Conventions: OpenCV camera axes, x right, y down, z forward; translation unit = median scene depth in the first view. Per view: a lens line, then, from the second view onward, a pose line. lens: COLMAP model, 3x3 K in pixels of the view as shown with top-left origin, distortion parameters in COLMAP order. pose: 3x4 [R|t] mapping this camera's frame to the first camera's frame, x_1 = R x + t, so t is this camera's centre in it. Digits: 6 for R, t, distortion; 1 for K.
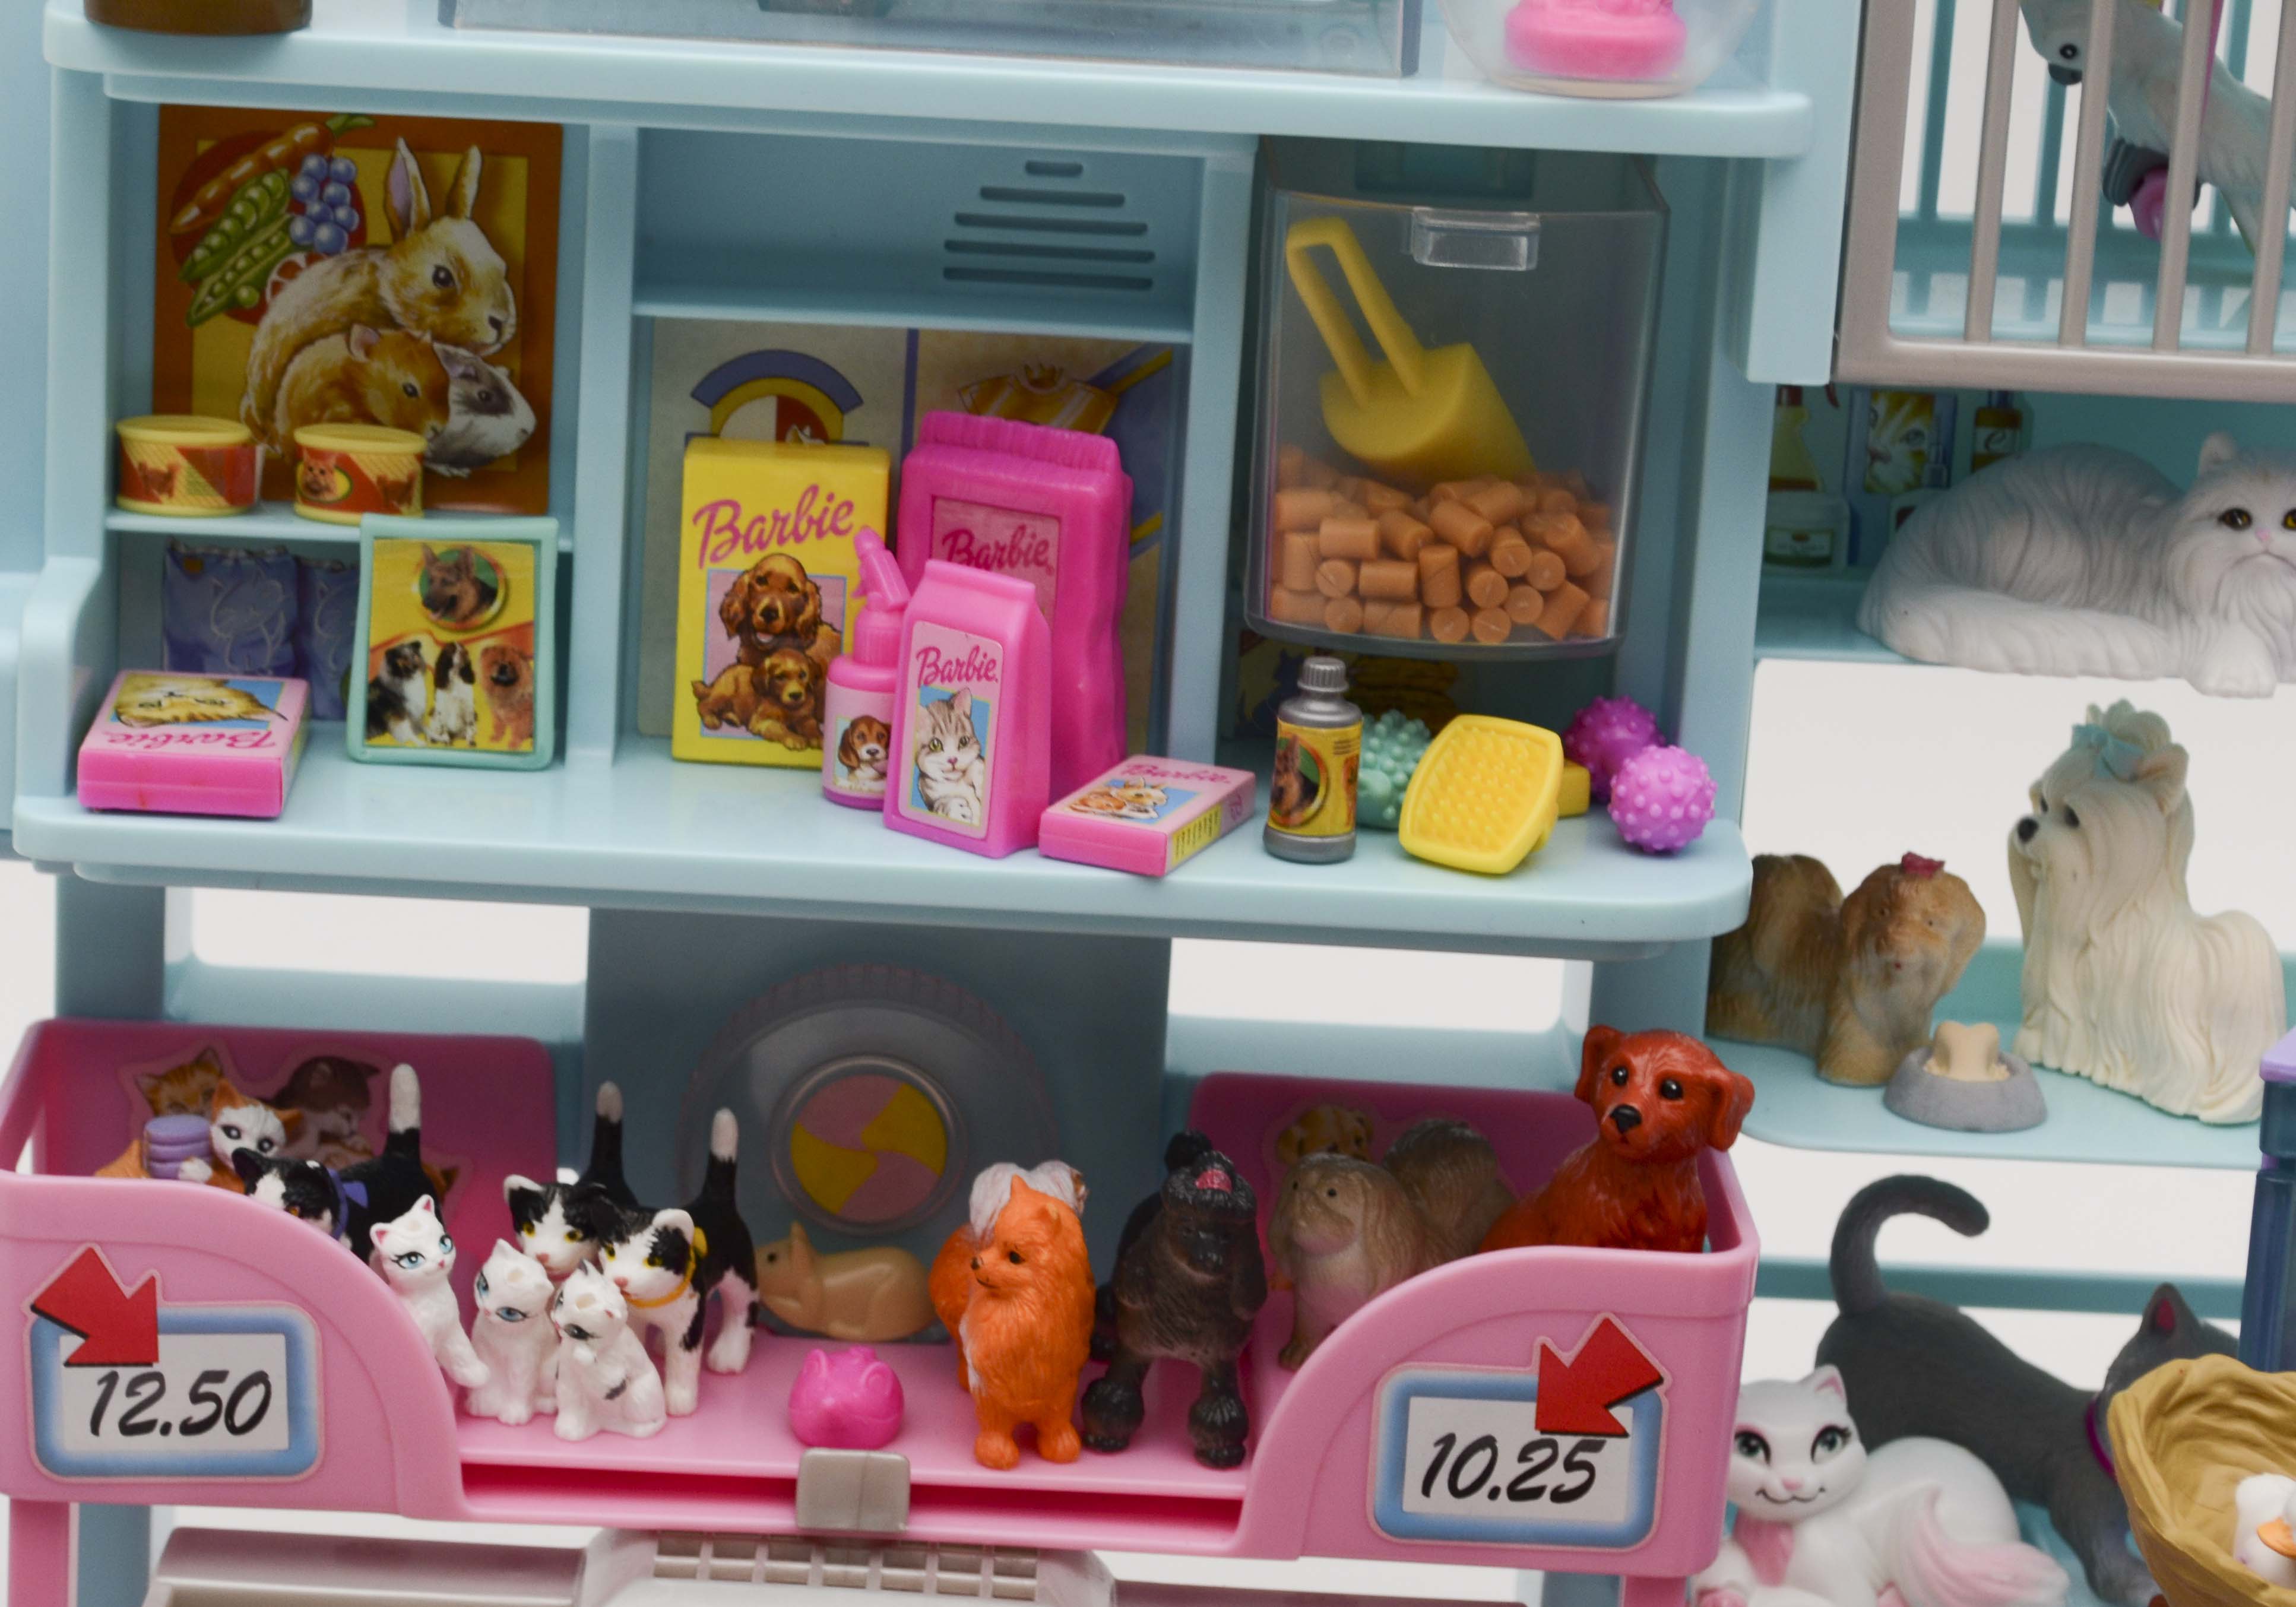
lens RADIAL K [[6227.4, 0, 978.2], [0, 6227.4, 725.0], [0, 0, 1]] dist [0.024191, 0.084582]
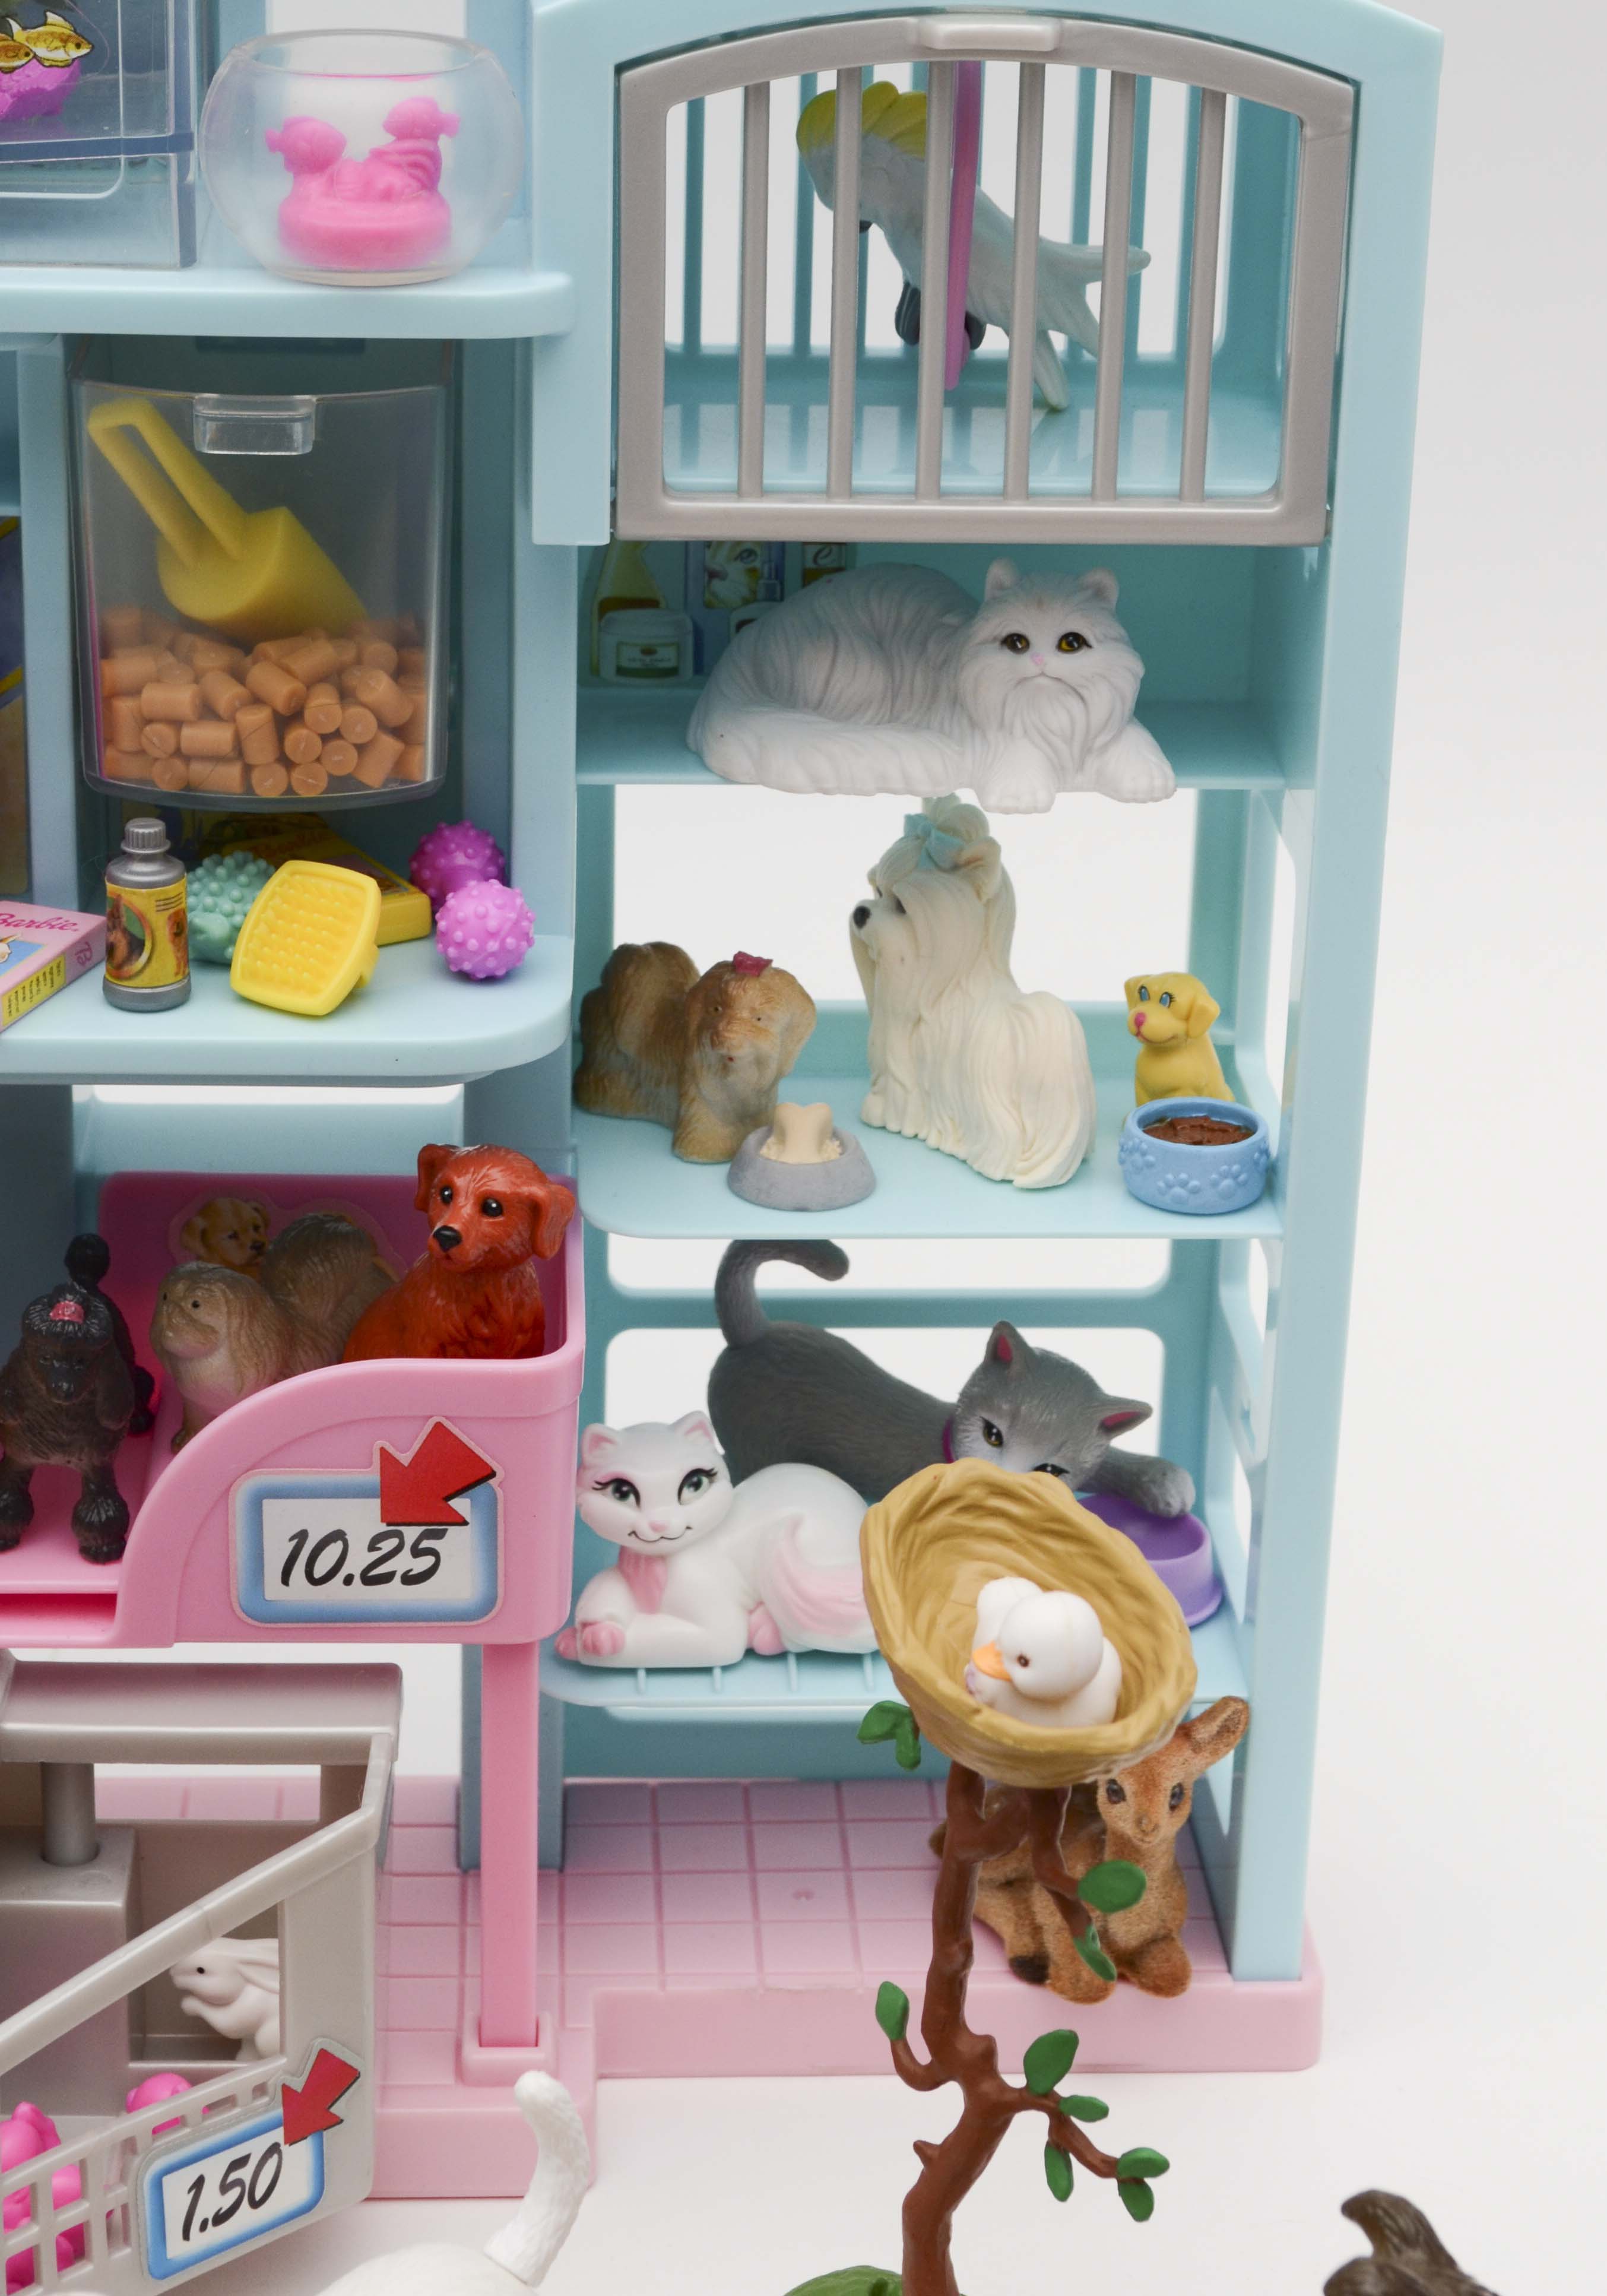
lens RADIAL K [[4840.7, 0, 876.9], [0, 4840.7, 993.8], [0, 0, 1]] dist [0.017802, -0.077495]
pose [[0.997744, -0.041706, 0.052599, 0.132270], [0.035387, 0.992641, 0.115809, -0.070868], [-0.057042, -0.113687, 0.991878, 0.168817]]
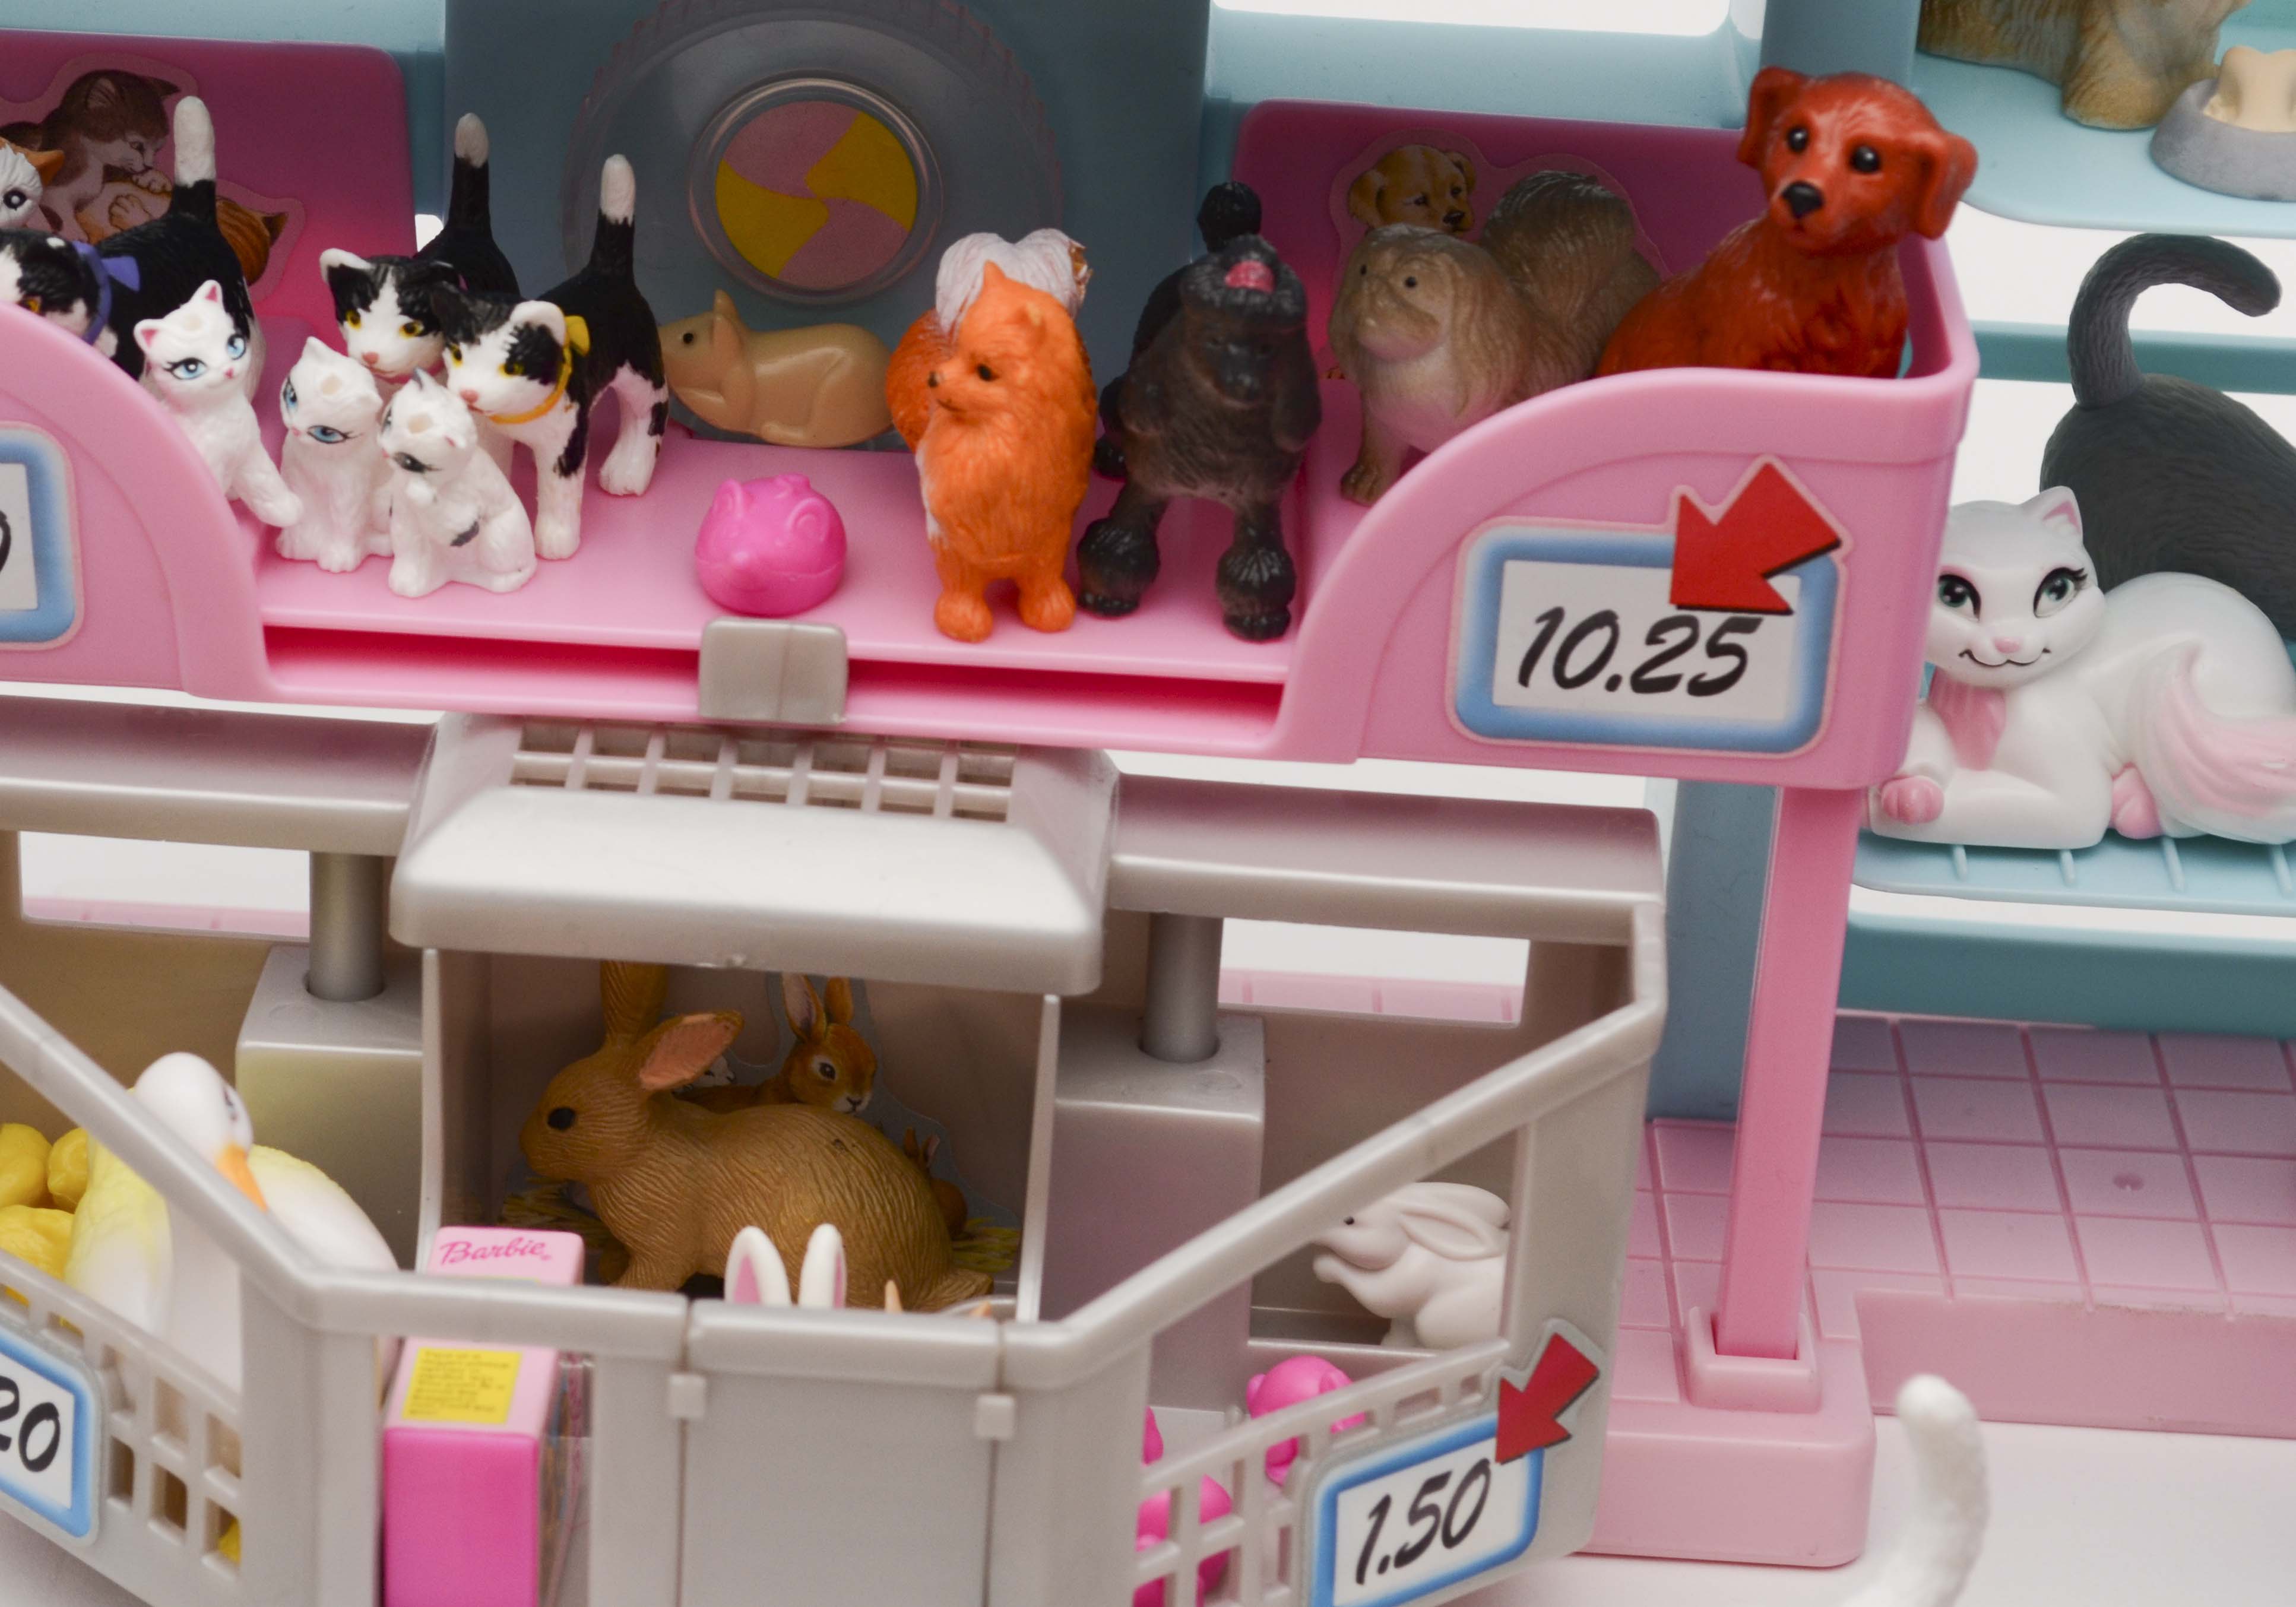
lens RADIAL K [[6227.4, 0, 978.2], [0, 6227.4, 725.0], [0, 0, 1]] dist [0.024191, 0.084582]
pose [[0.999356, 0.012497, -0.033644, 0.030370], [-0.005216, 0.978037, 0.208367, -0.029563], [0.035510, -0.208057, 0.977472, 0.247496]]
